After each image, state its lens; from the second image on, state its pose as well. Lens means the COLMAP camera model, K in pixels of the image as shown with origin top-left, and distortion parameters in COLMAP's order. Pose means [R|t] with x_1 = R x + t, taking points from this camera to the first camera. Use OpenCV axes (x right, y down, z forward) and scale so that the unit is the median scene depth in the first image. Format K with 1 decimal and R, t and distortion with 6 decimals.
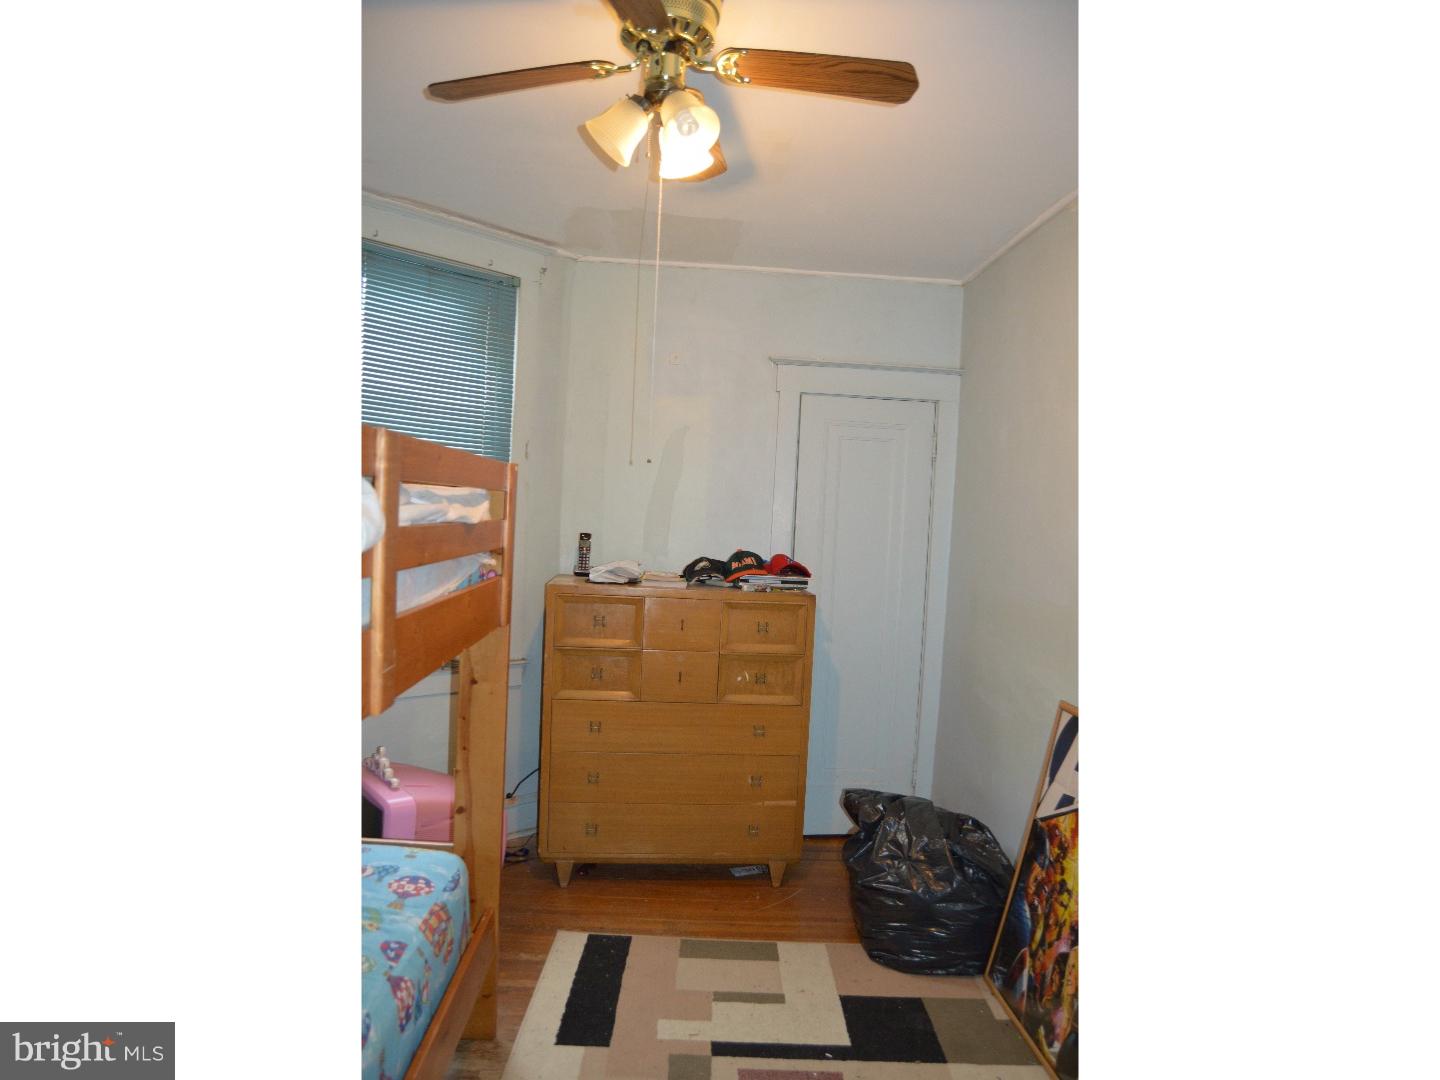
lens RADIAL K [[857.0, 0, 720.0], [0, 857.0, 540.0], [0, 0, 1]] dist [-0.059830, -0.000827]
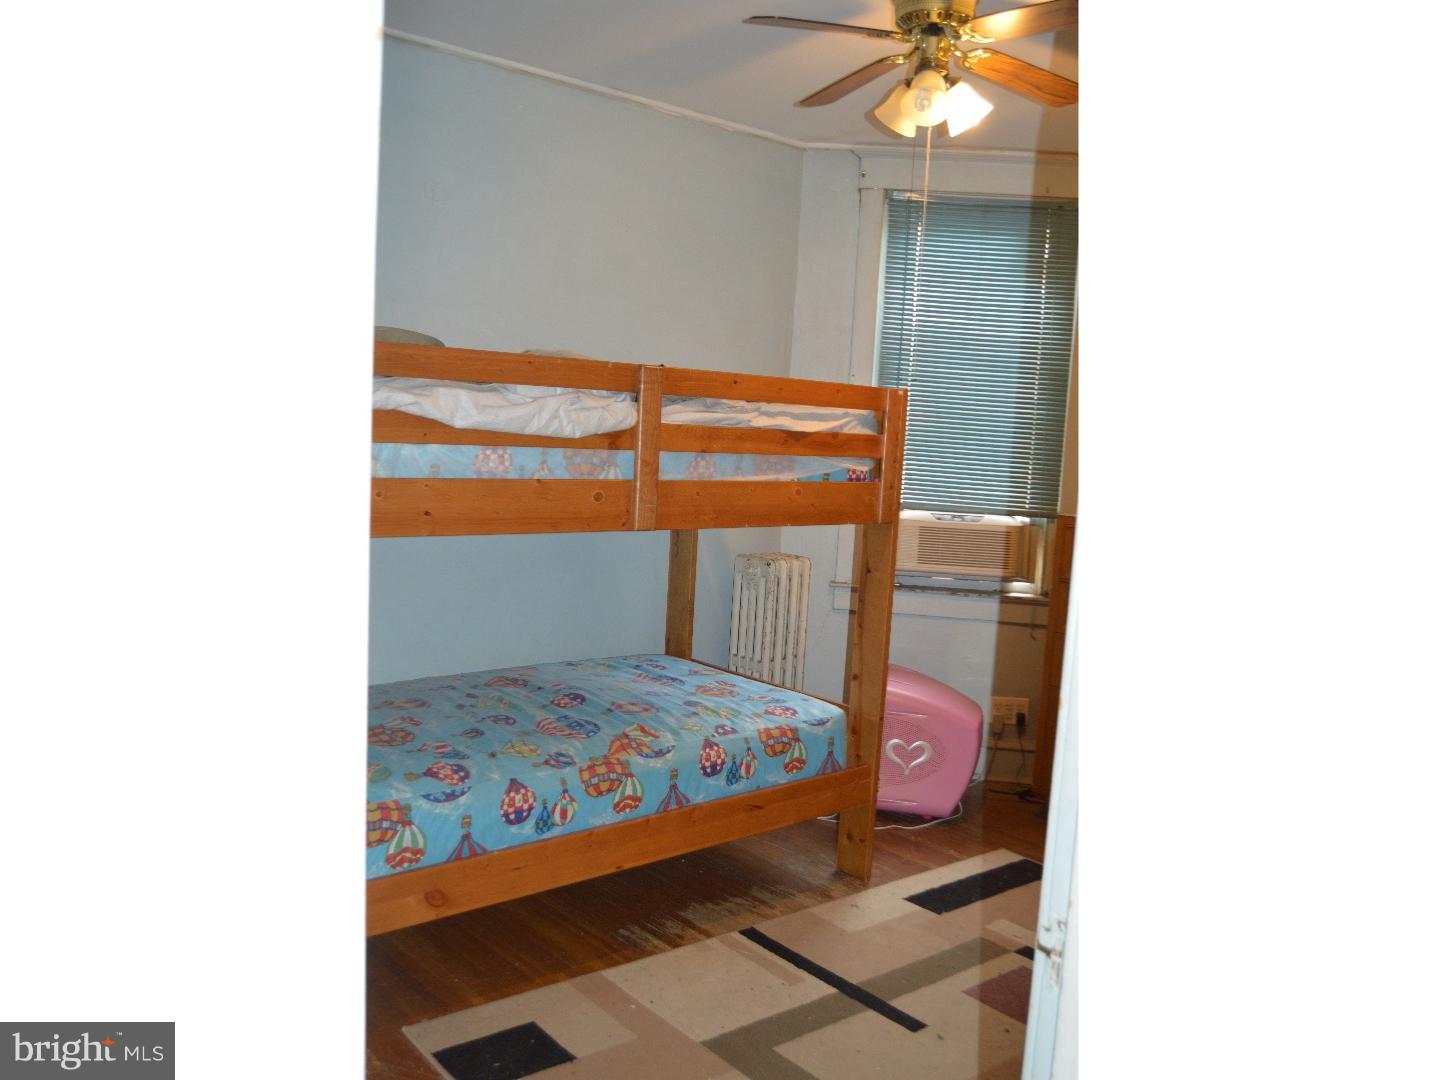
lens RADIAL K [[1177.7, 0, 720.7], [0, 1177.7, 548.5], [0, 0, 1]] dist [-0.054539, -0.000179]
pose [[0.626288, 0.076400, -0.775839, 0.975276], [-0.056280, 0.997021, 0.052750, 0.068404], [0.777558, 0.010627, 0.628722, -0.225954]]
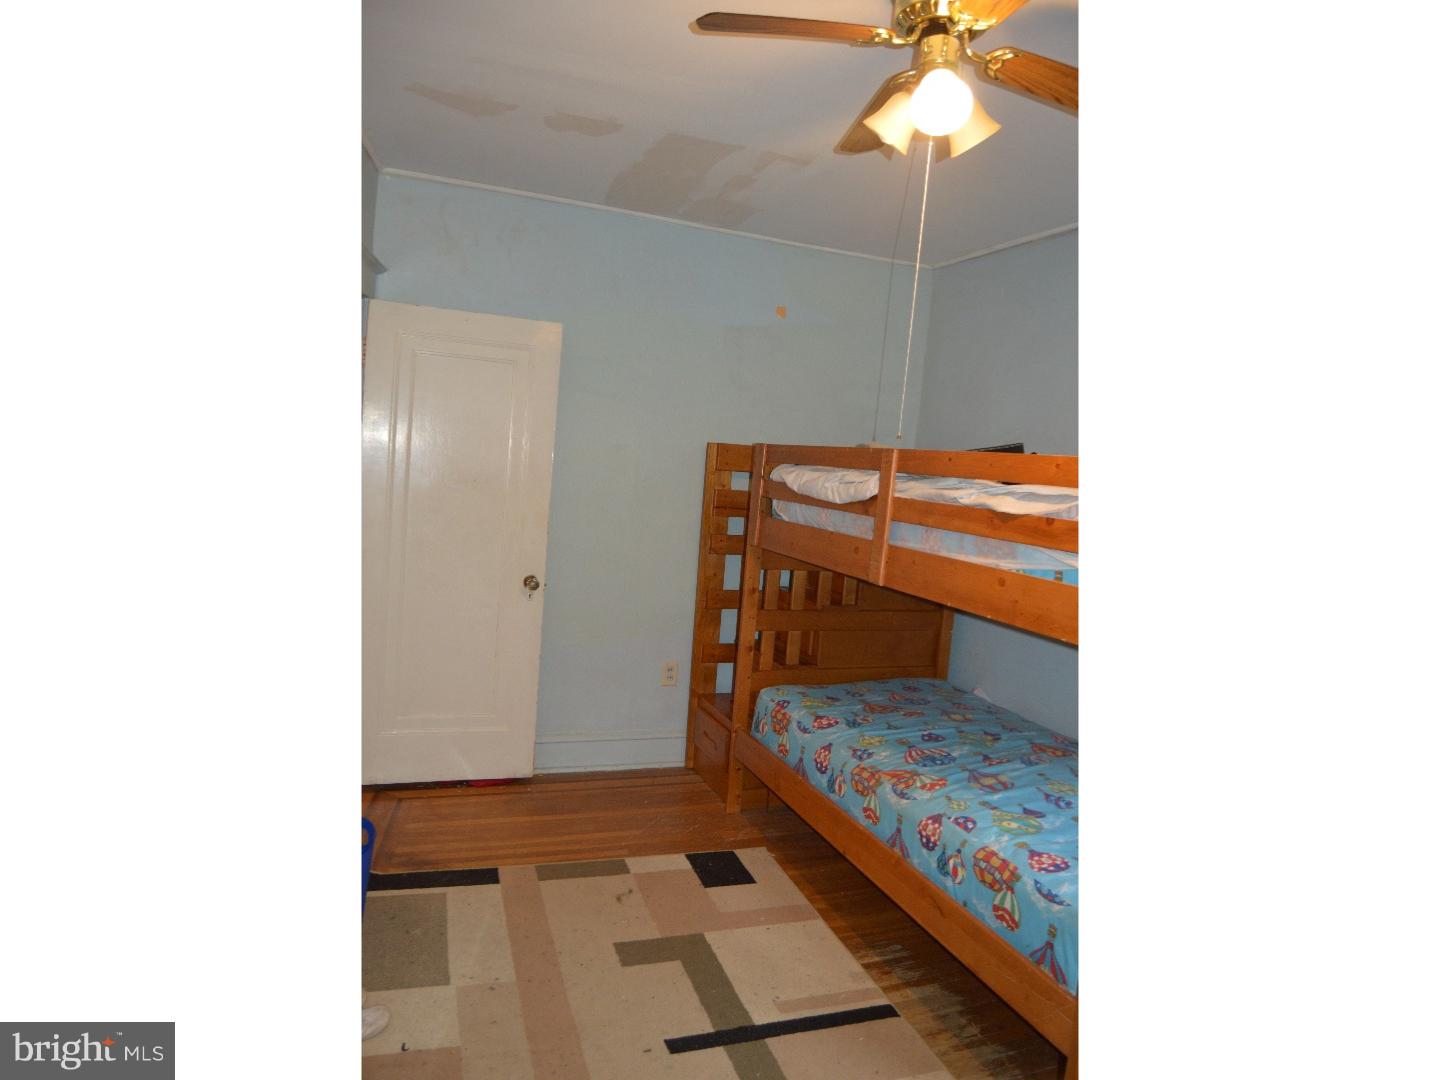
lens RADIAL K [[857.0, 0, 720.0], [0, 857.0, 540.0], [0, 0, 1]] dist [-0.059830, -0.000827]
pose [[-0.936926, -0.098498, -0.335362, 0.422044], [-0.144007, 0.983035, 0.113597, -0.052138], [0.318484, 0.154727, -0.935215, 1.805311]]
